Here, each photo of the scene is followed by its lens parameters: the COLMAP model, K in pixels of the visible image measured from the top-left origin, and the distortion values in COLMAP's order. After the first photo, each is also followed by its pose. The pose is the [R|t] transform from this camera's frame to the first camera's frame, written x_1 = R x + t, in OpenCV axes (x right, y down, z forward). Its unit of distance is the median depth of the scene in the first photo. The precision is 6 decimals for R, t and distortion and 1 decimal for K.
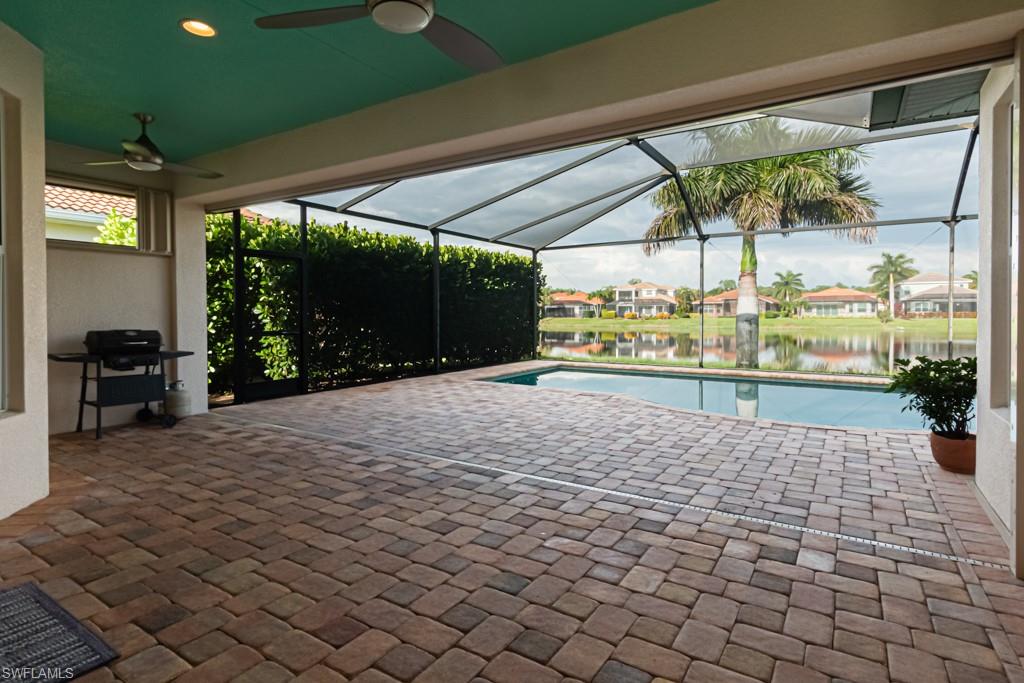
lens RADIAL K [[511.4, 0, 485.3], [0, 511.4, 322.1], [0, 0, 1]] dist [0.003563, -0.012700]
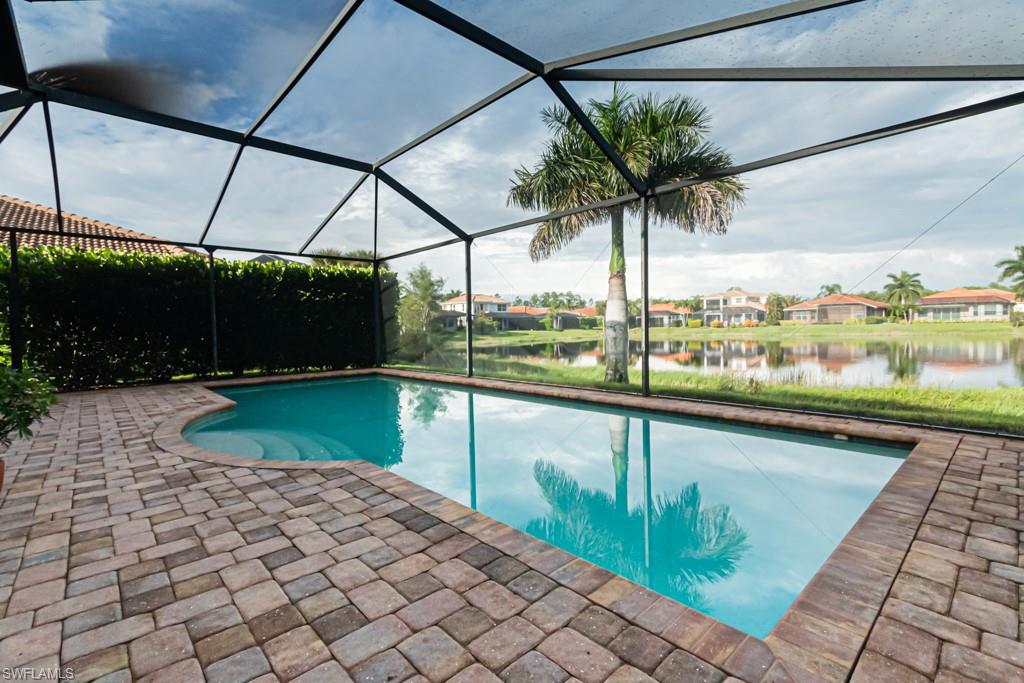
lens RADIAL K [[462.6, 0, 501.1], [0, 462.6, 336.2], [0, 0, 1]] dist [-0.000006, -0.001176]
pose [[0.971422, -0.013491, -0.236975, 0.091984], [0.014668, 0.999887, 0.003205, 0.001652], [0.236905, -0.006590, 0.971510, 0.026263]]
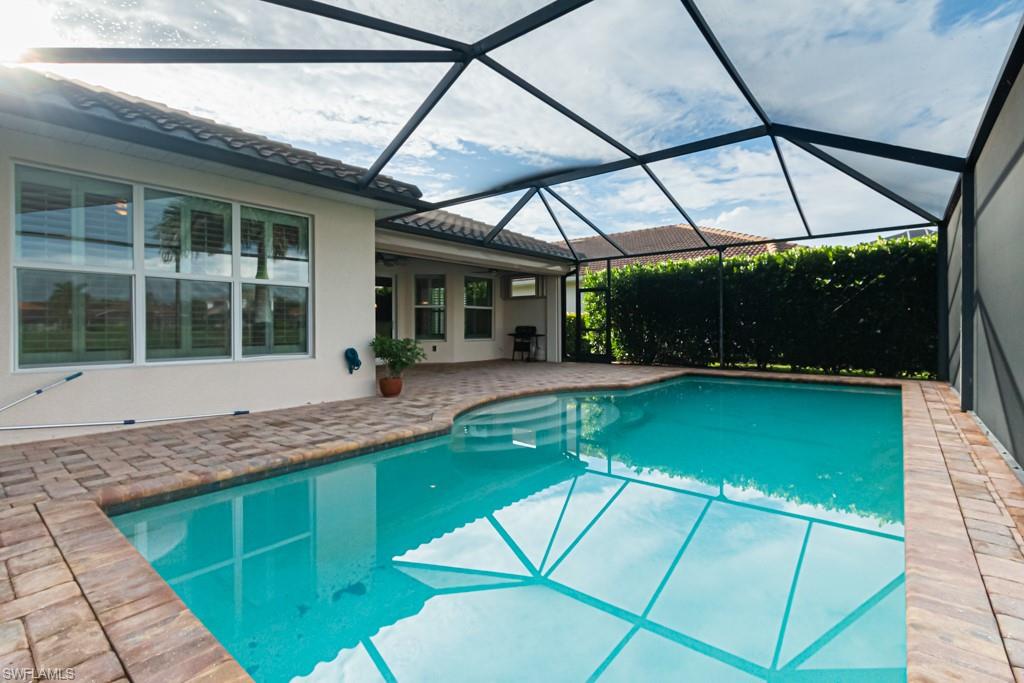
lens RADIAL K [[469.6, 0, 511.4], [0, 469.6, 326.5], [0, 0, 1]] dist [-0.001692, -0.000554]
pose [[-0.084602, -0.000839, -0.996414, 0.125667], [-0.013234, 0.999912, 0.000282, 0.001083], [0.996327, 0.013210, -0.084605, 0.074893]]
